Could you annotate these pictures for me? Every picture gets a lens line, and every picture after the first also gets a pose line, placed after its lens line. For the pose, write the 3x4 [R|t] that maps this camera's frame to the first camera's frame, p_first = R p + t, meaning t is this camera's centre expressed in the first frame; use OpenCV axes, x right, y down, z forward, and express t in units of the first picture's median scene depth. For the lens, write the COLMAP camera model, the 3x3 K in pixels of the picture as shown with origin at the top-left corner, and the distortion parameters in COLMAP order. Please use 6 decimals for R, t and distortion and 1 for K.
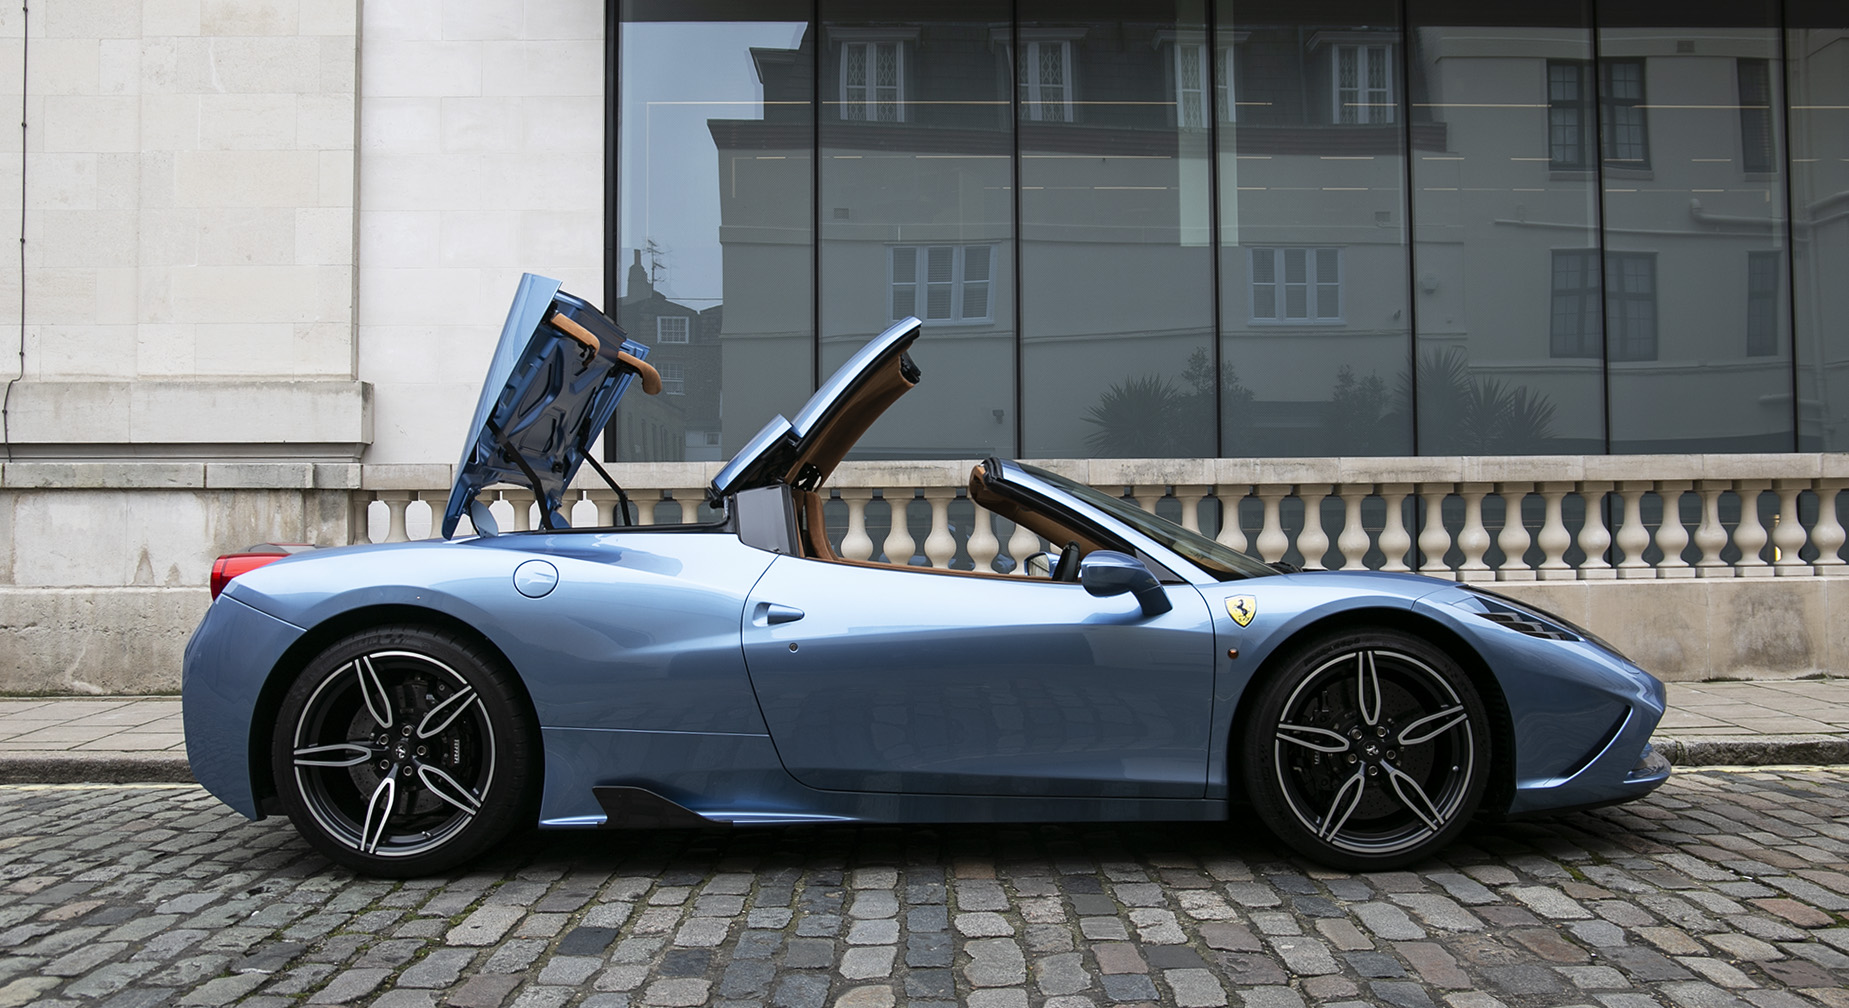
lens RADIAL K [[1509.4, 0, 964.5], [0, 1509.4, 505.4], [0, 0, 1]] dist [-0.041935, 0.030617]
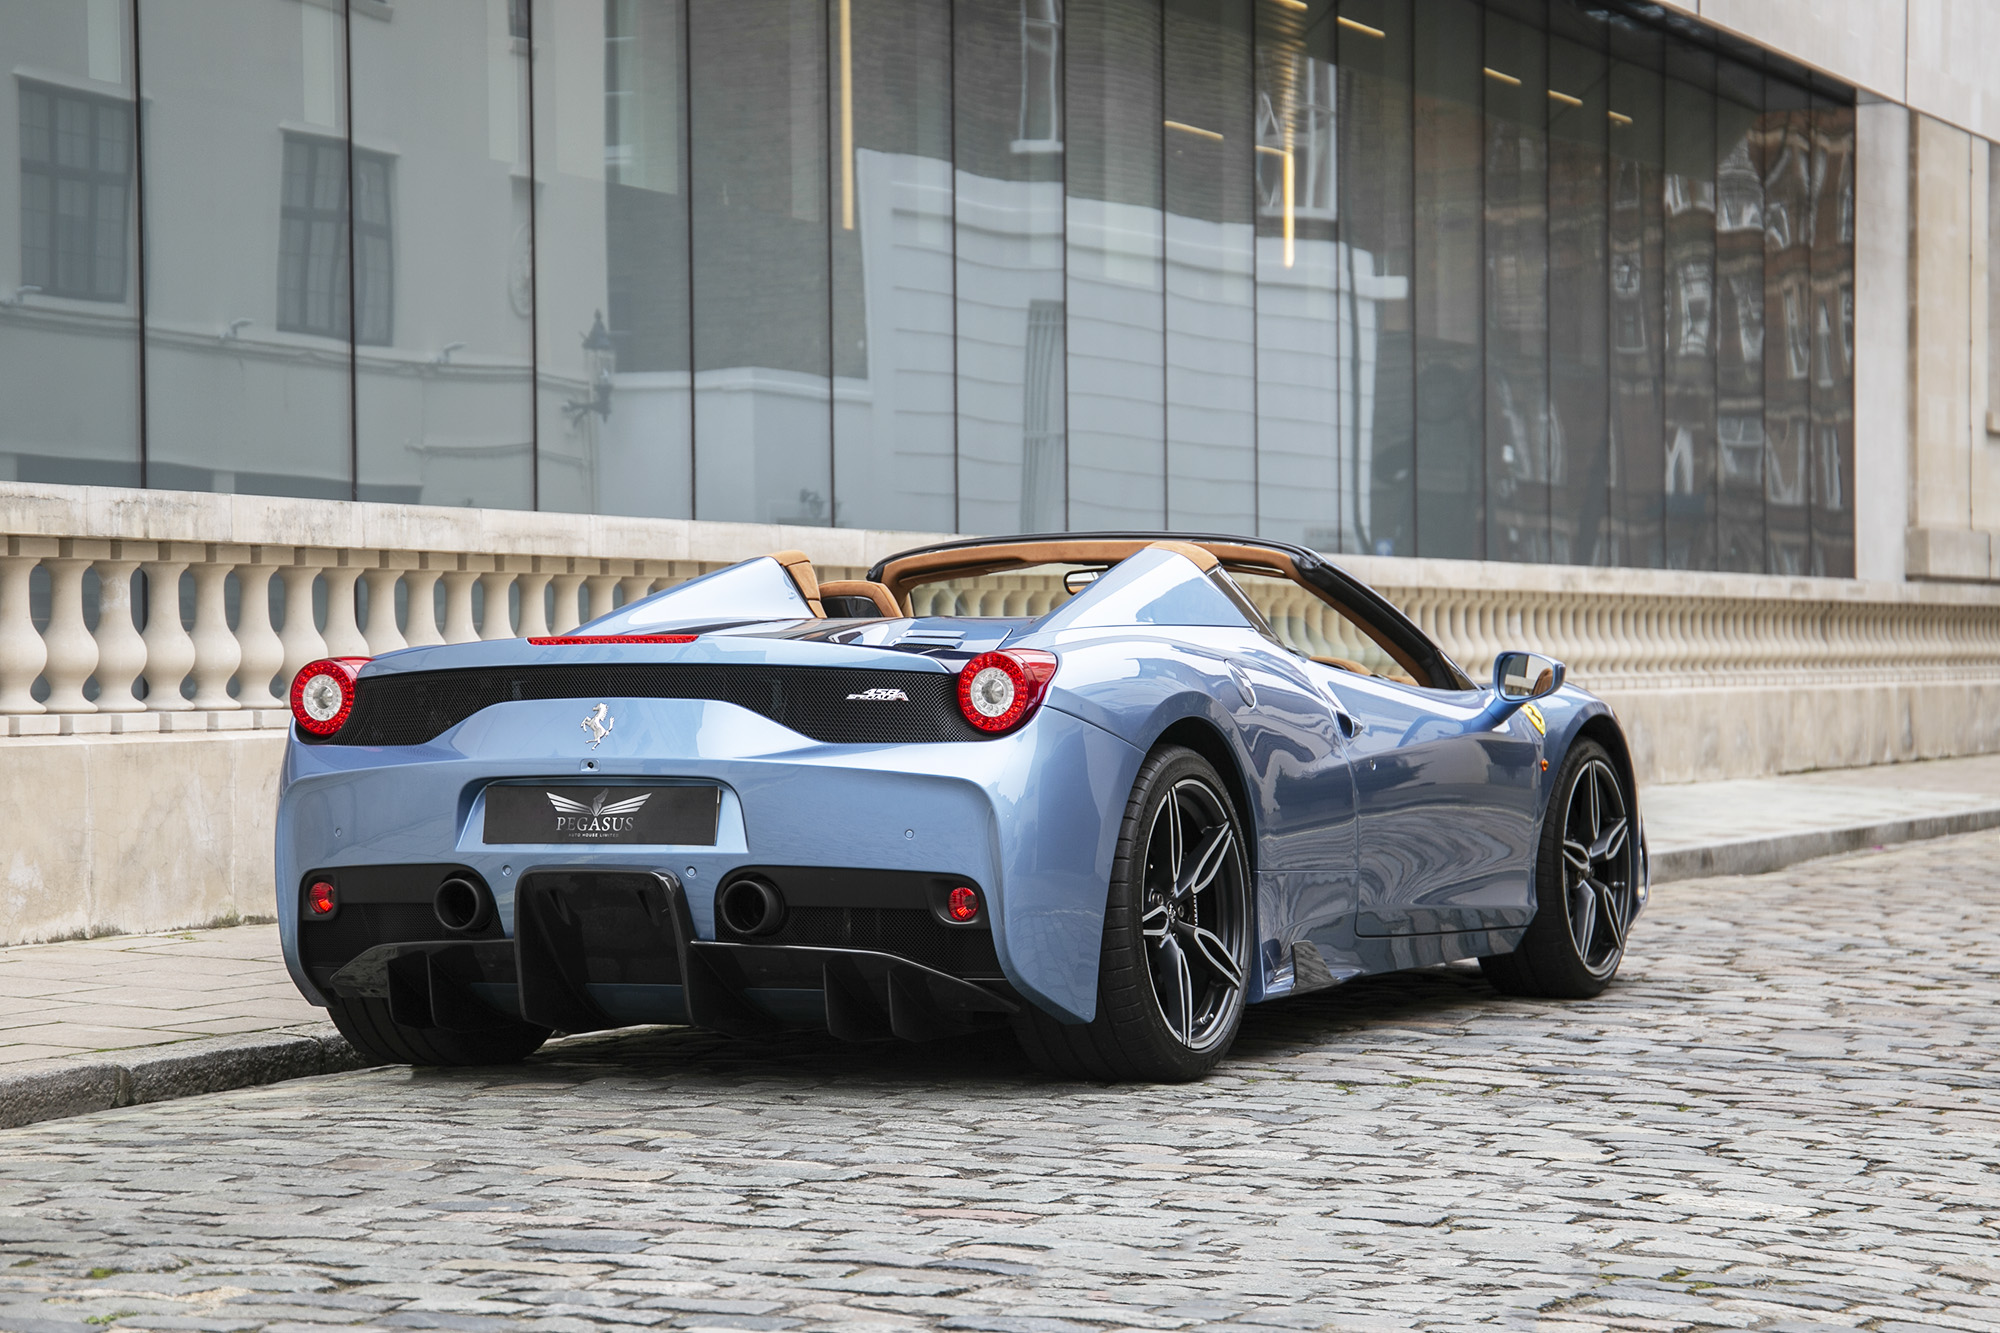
lens RADIAL K [[4488.3, 0, 991.7], [0, 4488.3, 663.5], [0, 0, 1]] dist [0.419538, 0.000000]
pose [[0.445782, 0.005632, 0.895124, -1.270841], [-0.022272, 0.999740, 0.004801, 0.015997], [-0.894864, -0.022077, 0.445792, 0.043170]]
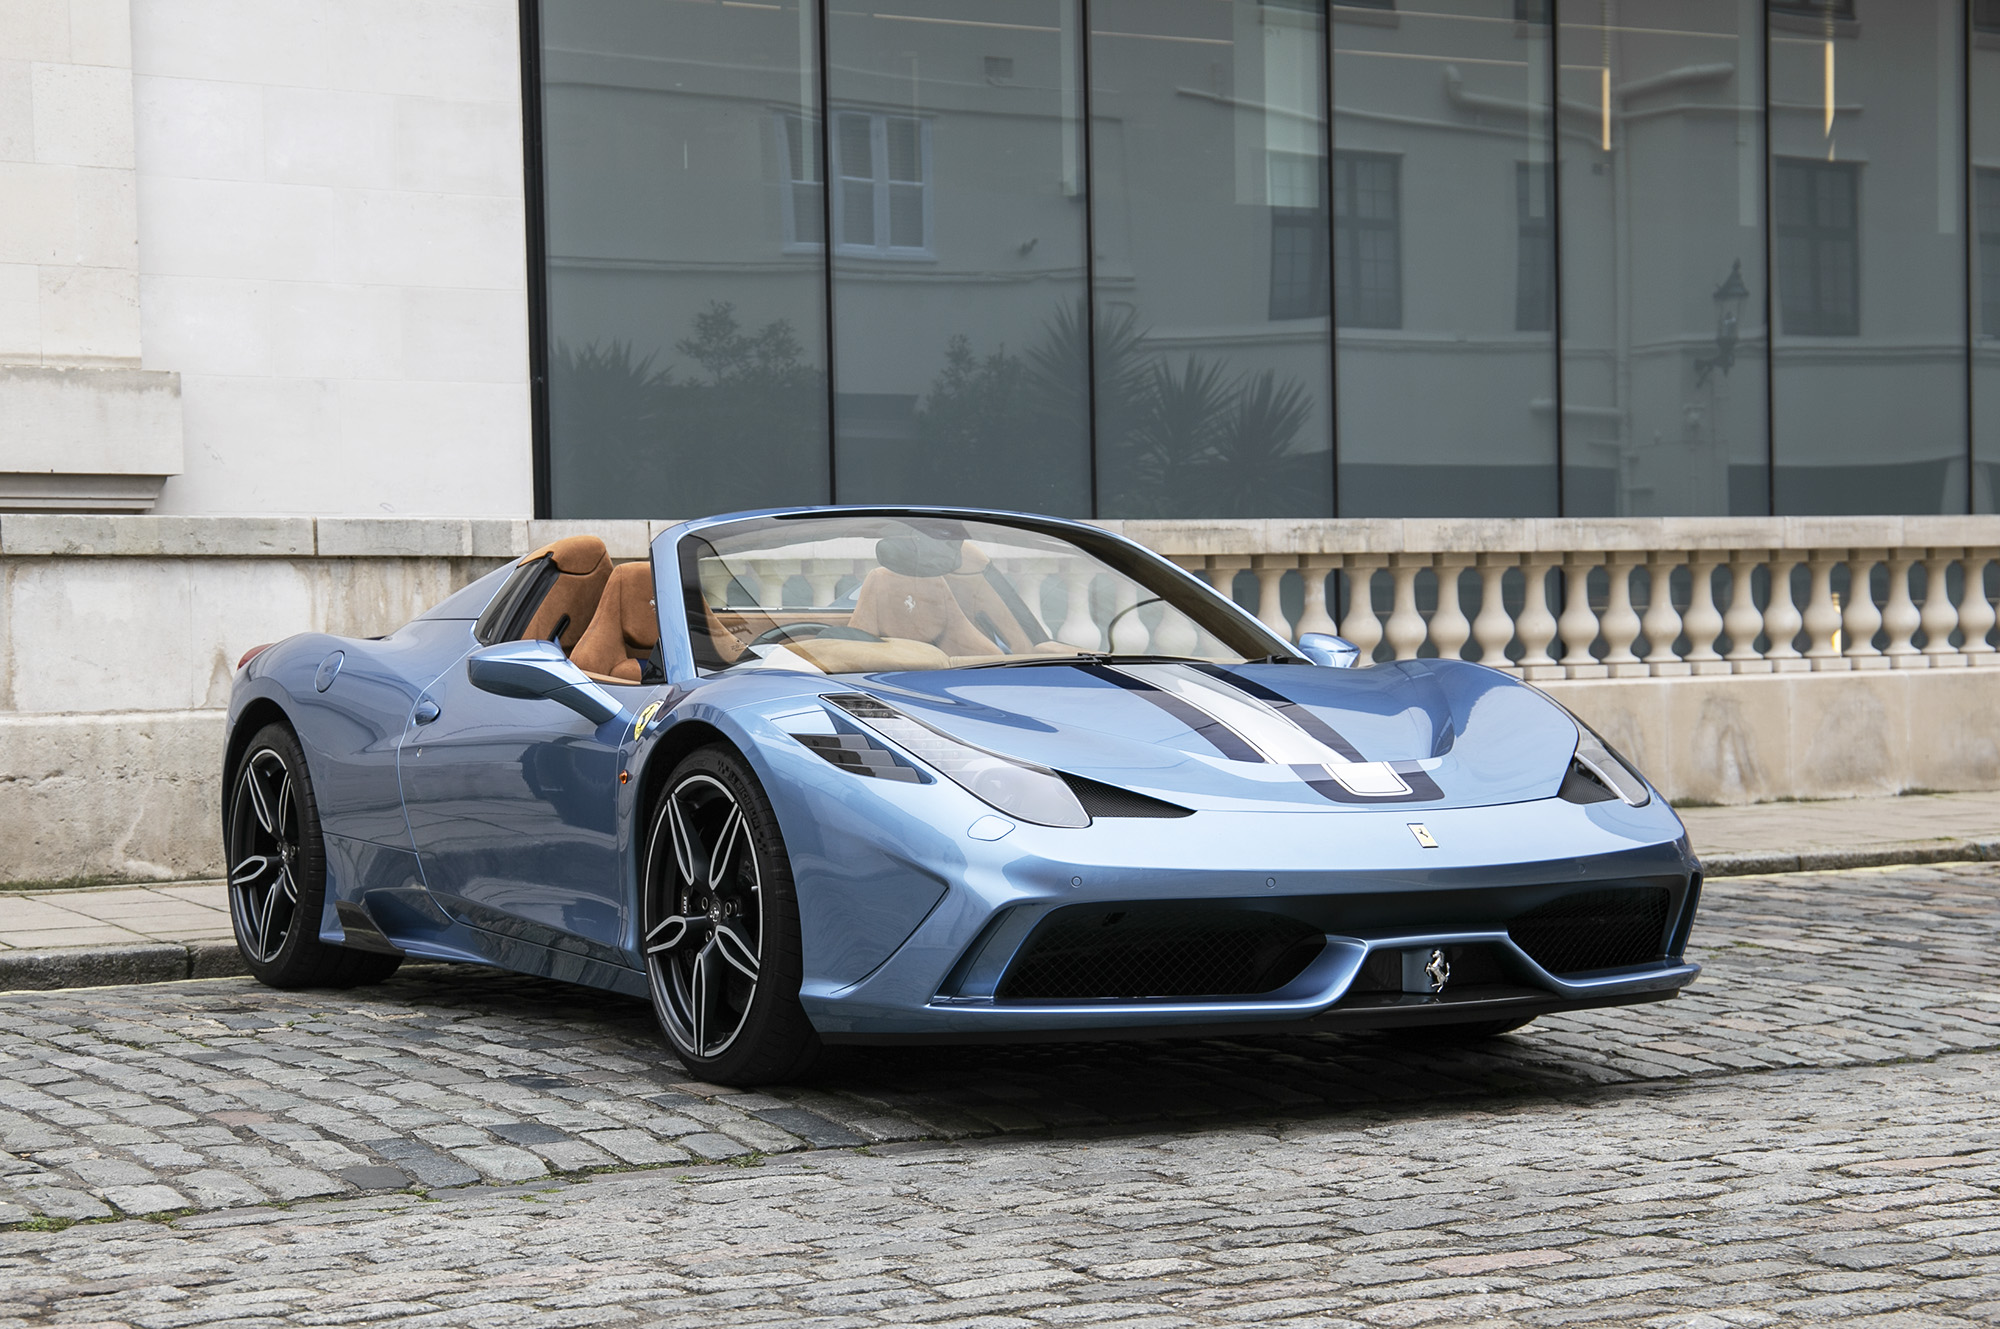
lens RADIAL K [[3633.5, 0, 979.1], [0, 3633.5, 681.6], [0, 0, 1]] dist [0.157516, 0.000000]
pose [[0.880134, -0.015590, 0.474470, -1.004983], [0.003430, 0.999643, 0.026485, 0.002209], [-0.474713, -0.021683, 0.879873, -0.528907]]
